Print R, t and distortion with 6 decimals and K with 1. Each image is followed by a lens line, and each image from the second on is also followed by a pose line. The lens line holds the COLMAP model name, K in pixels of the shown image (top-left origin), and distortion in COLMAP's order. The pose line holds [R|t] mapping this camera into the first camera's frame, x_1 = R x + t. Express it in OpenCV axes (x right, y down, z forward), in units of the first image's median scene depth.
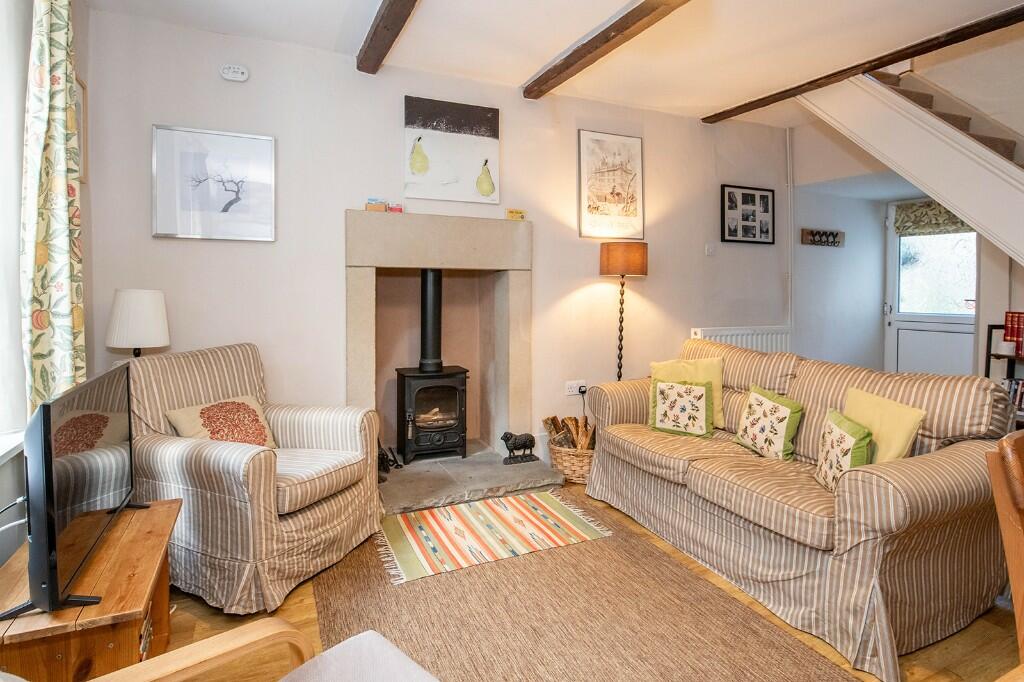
lens RADIAL K [[542.0, 0, 515.1], [0, 542.0, 285.1], [0, 0, 1]] dist [-0.003000, -0.008389]
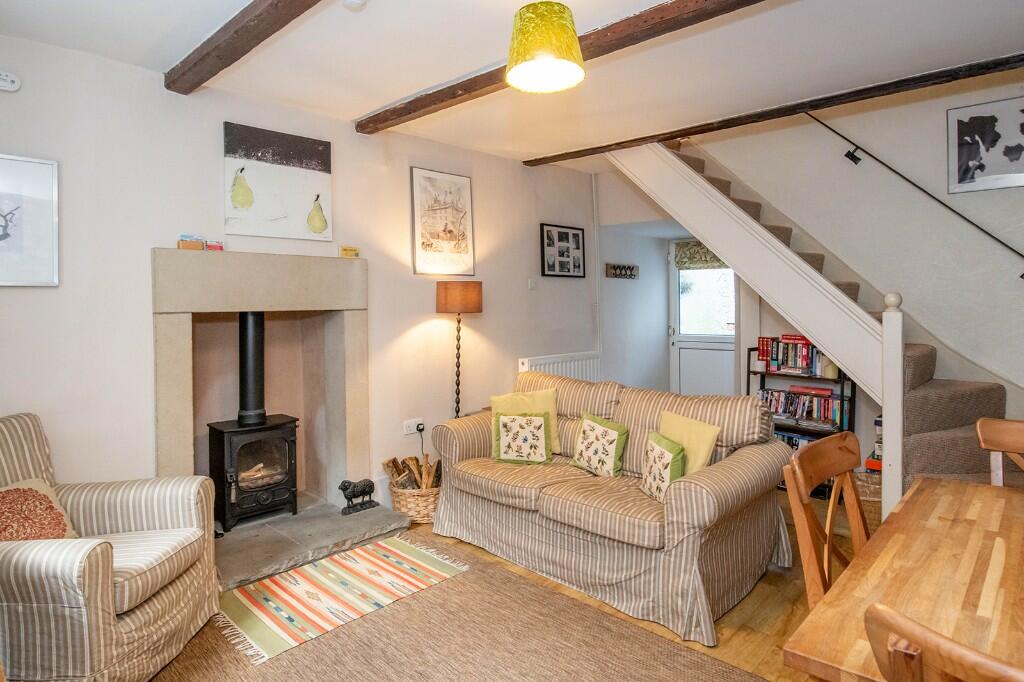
lens RADIAL K [[581.7, 0, 511.6], [0, 581.7, 285.9], [0, 0, 1]] dist [-0.003311, -0.008942]
pose [[0.933358, -0.012474, 0.358729, -0.118005], [0.020354, 0.999627, -0.018199, -0.052999], [-0.358368, 0.024288, 0.933264, -0.076680]]
